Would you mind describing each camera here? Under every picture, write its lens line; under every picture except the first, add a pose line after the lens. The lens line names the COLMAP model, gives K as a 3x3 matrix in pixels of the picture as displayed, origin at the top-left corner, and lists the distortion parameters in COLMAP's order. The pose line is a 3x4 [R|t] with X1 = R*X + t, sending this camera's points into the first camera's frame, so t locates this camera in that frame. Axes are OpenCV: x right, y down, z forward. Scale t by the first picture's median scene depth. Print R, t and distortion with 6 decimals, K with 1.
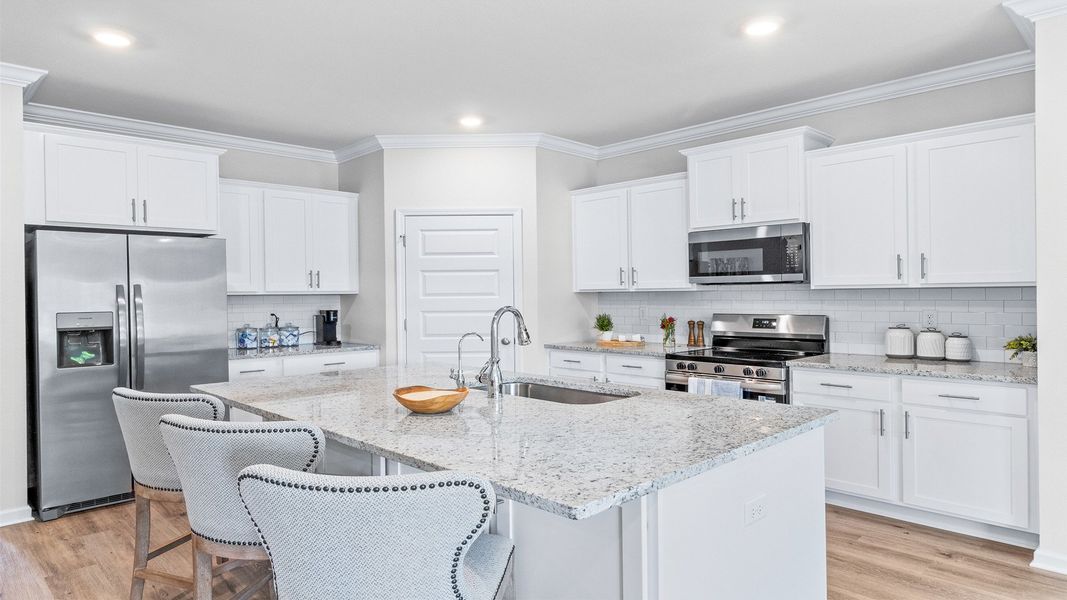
lens RADIAL K [[623.5, 0, 533.5], [0, 623.5, 300.0], [0, 0, 1]] dist [0.002618, 0.000770]
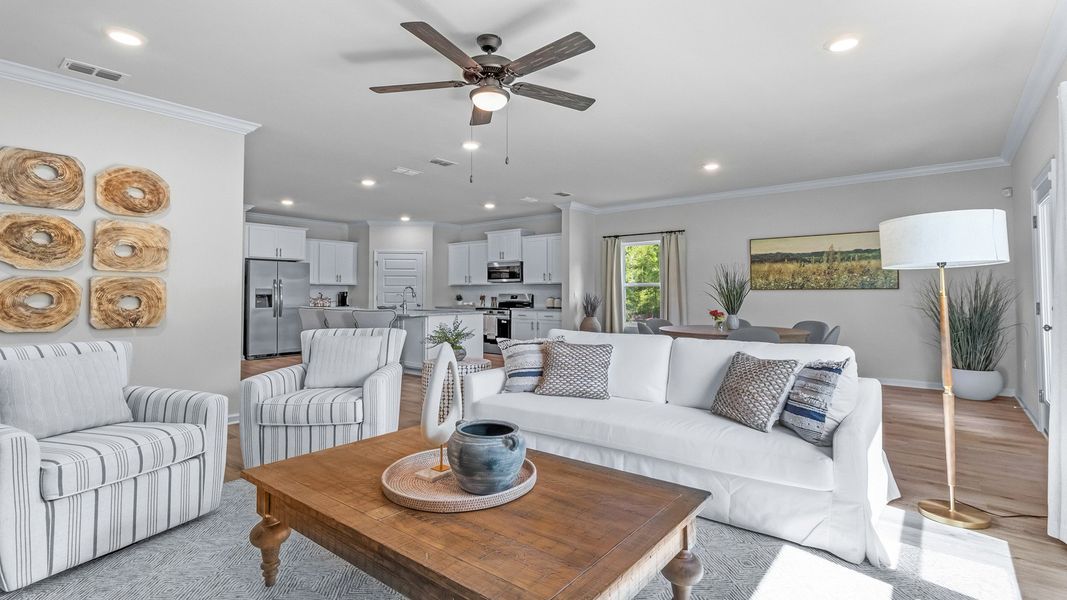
lens RADIAL K [[506.0, 0, 536.6], [0, 506.0, 274.0], [0, 0, 1]] dist [0.000648, 0.000063]
pose [[0.993024, 0.014987, 0.116956, 0.205750], [-0.009030, 0.998642, -0.051301, 0.048242], [-0.117566, 0.049887, 0.991811, -1.176934]]
